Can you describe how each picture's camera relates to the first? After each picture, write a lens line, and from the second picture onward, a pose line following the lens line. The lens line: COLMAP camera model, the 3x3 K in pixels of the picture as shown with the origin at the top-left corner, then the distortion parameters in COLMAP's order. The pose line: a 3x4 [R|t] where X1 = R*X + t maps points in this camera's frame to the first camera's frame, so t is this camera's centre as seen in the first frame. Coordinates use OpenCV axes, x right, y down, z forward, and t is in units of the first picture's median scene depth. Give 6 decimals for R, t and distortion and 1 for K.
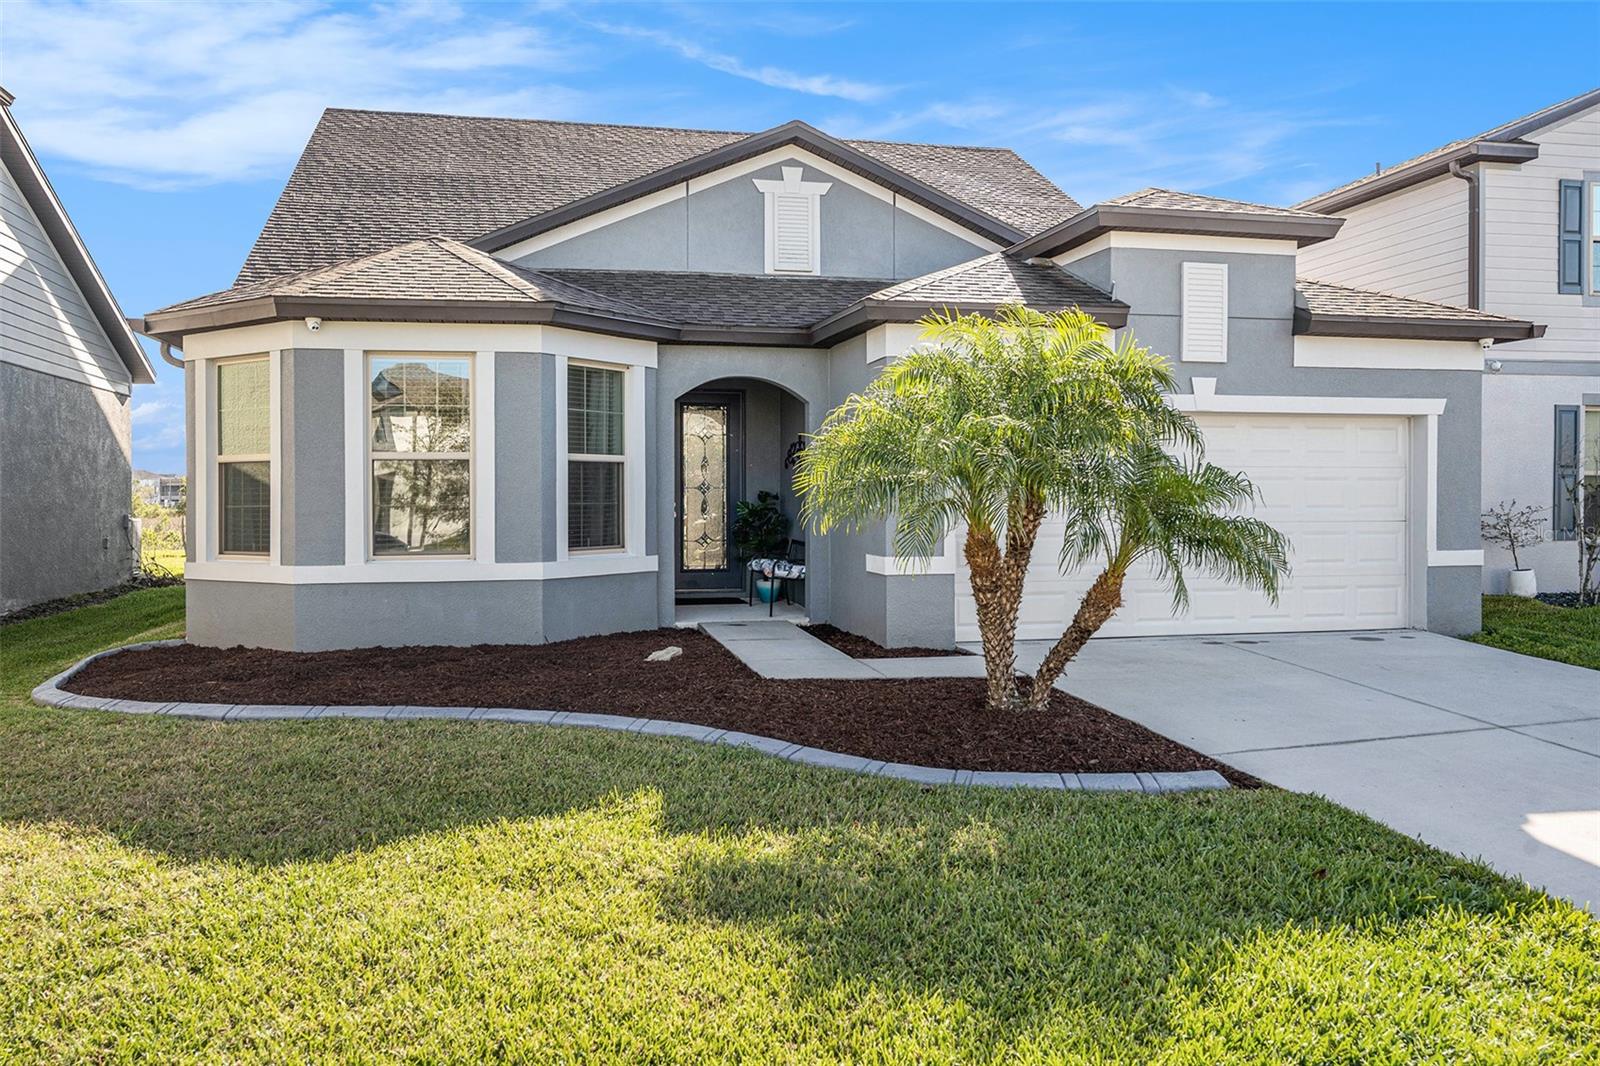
lens RADIAL K [[1255.5, 0, 800.0], [0, 1255.5, 533.0], [0, 0, 1]] dist [-0.012545, 0.000982]
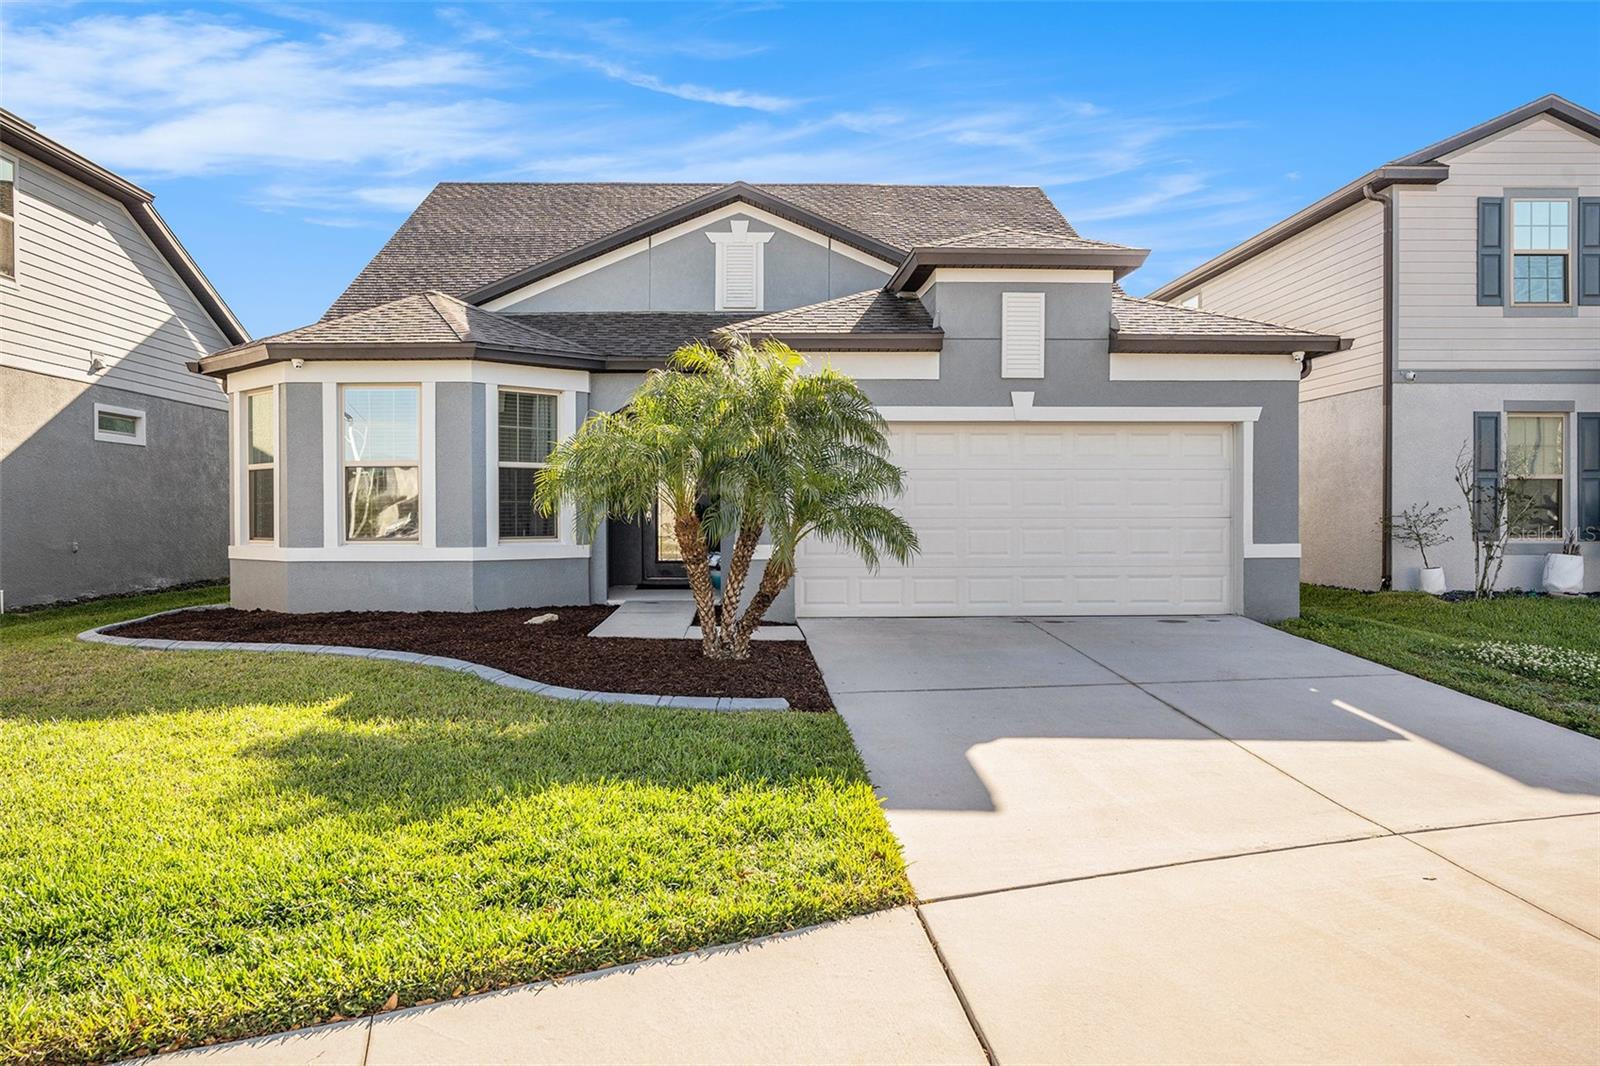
lens RADIAL K [[1188.3, 0, 800.0], [0, 1188.3, 533.0], [0, 0, 1]] dist [-0.015169, -0.004474]
pose [[0.982720, 0.004132, -0.185055, 0.308056], [-0.006113, 0.999930, -0.010135, 0.017404], [0.185000, 0.011091, 0.982676, -0.105430]]
